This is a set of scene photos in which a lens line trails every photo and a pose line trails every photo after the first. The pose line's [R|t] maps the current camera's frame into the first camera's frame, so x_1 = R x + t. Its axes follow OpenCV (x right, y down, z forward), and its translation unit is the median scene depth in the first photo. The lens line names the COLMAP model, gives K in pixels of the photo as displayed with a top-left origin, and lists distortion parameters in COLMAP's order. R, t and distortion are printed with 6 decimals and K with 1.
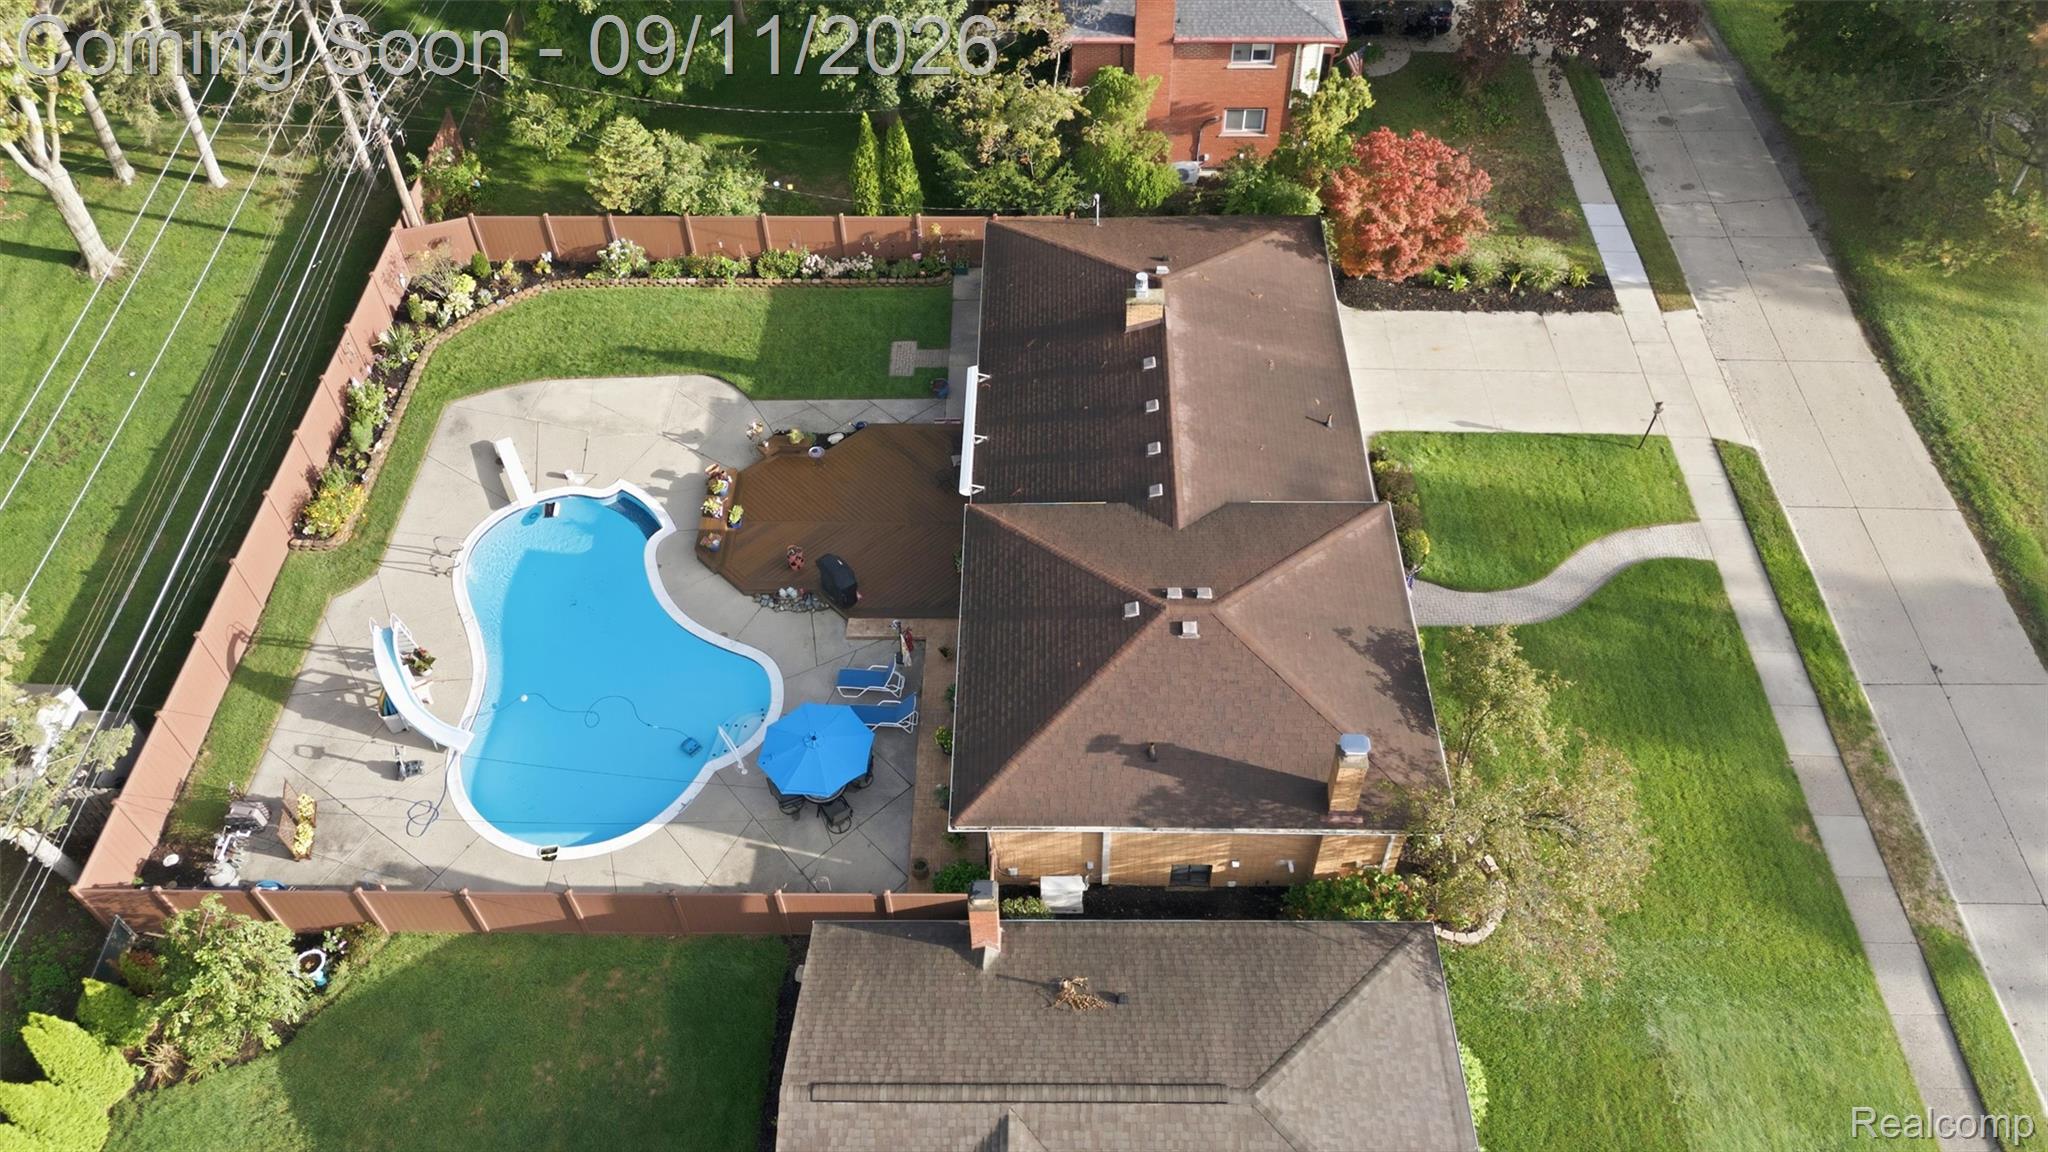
lens RADIAL K [[1484.5, 0, 1026.1], [0, 1484.5, 573.7], [0, 0, 1]] dist [0.004113, -0.006889]
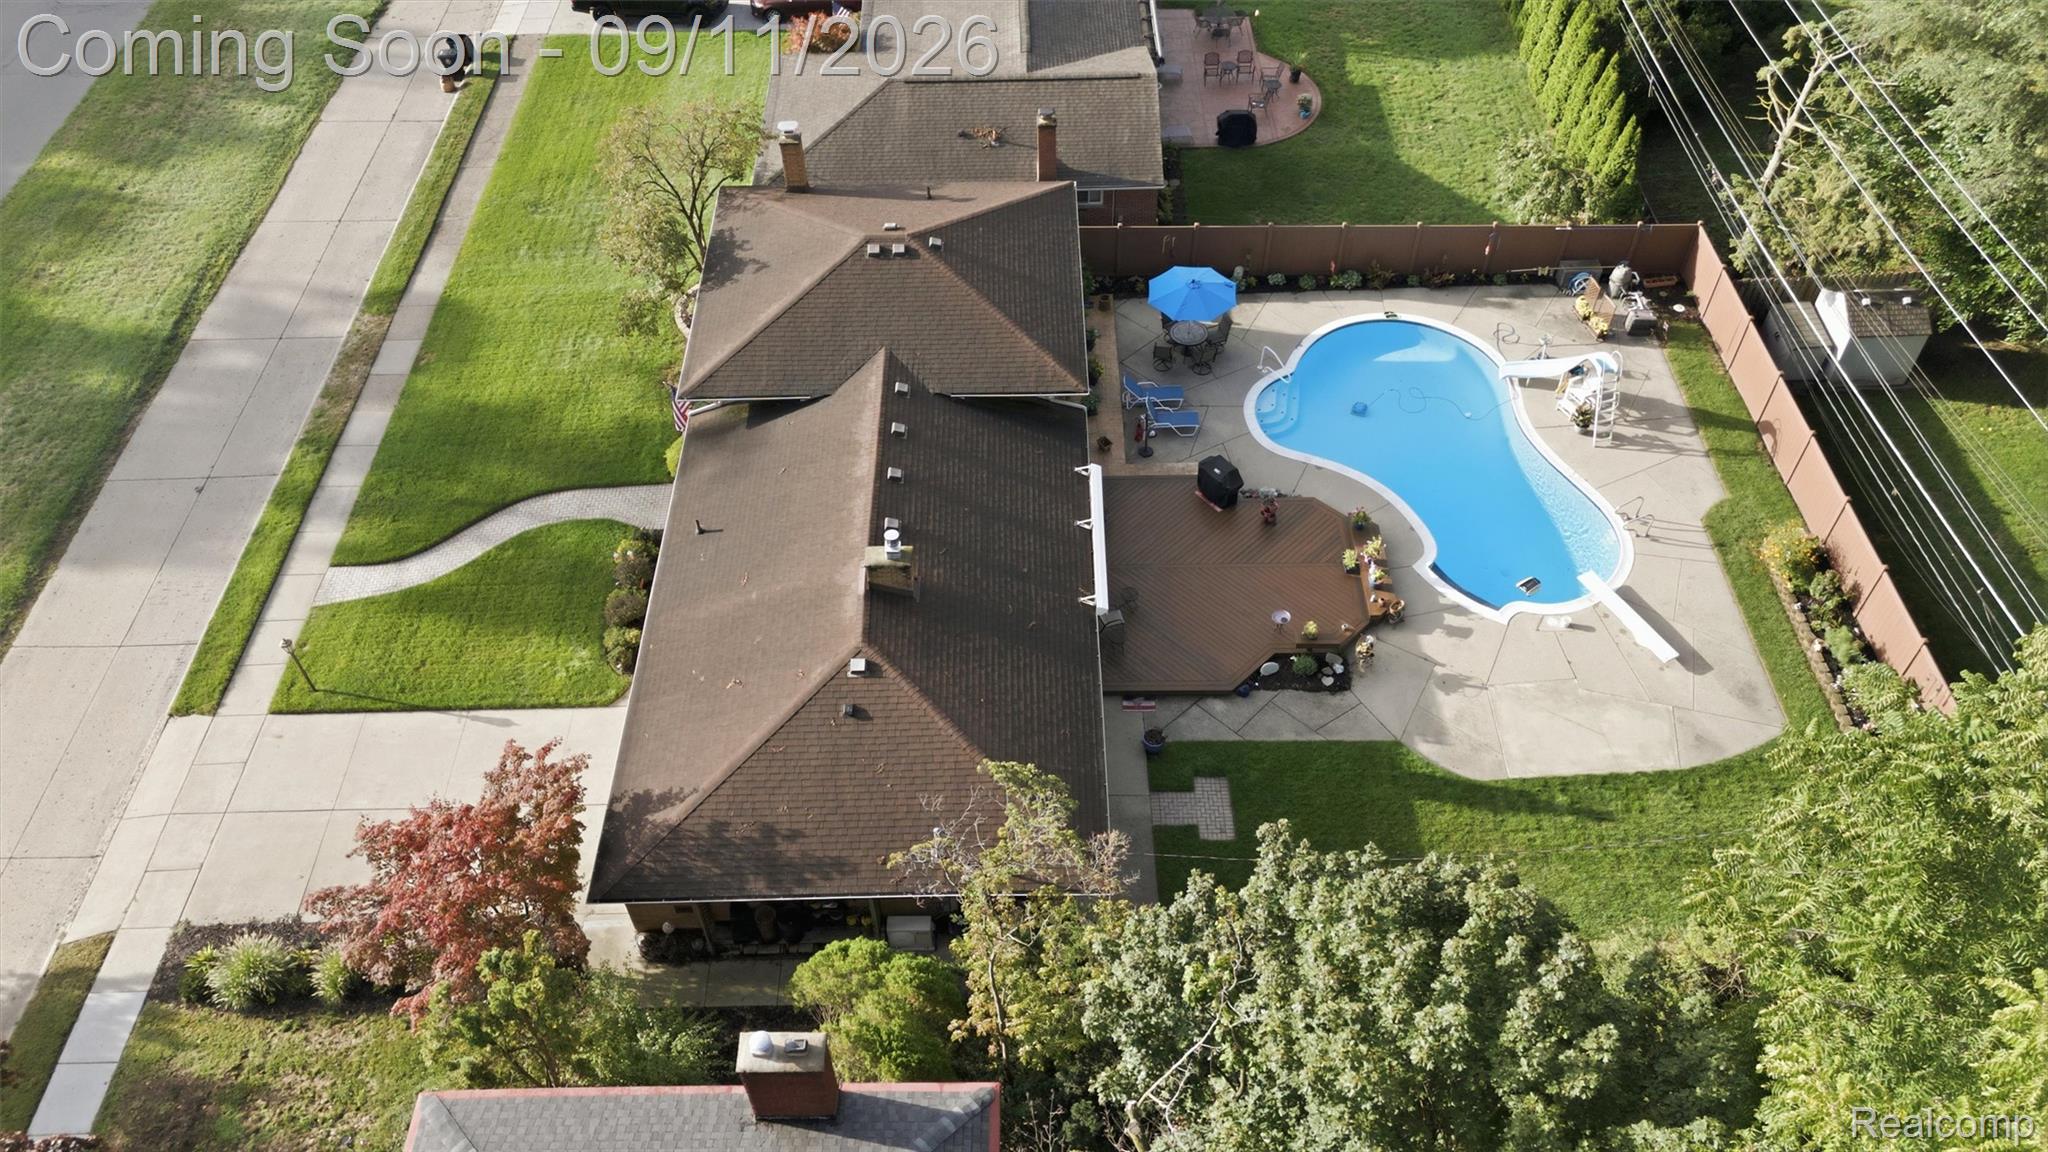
lens RADIAL K [[1484.5, 0, 1035.5], [0, 1484.5, 592.3], [0, 0, 1]] dist [0.004113, -0.006889]
pose [[-0.999216, 0.039458, 0.003217, -0.002090], [-0.001794, -0.126313, 0.991989, -0.979765], [0.039548, 0.991205, 0.126285, 0.913716]]
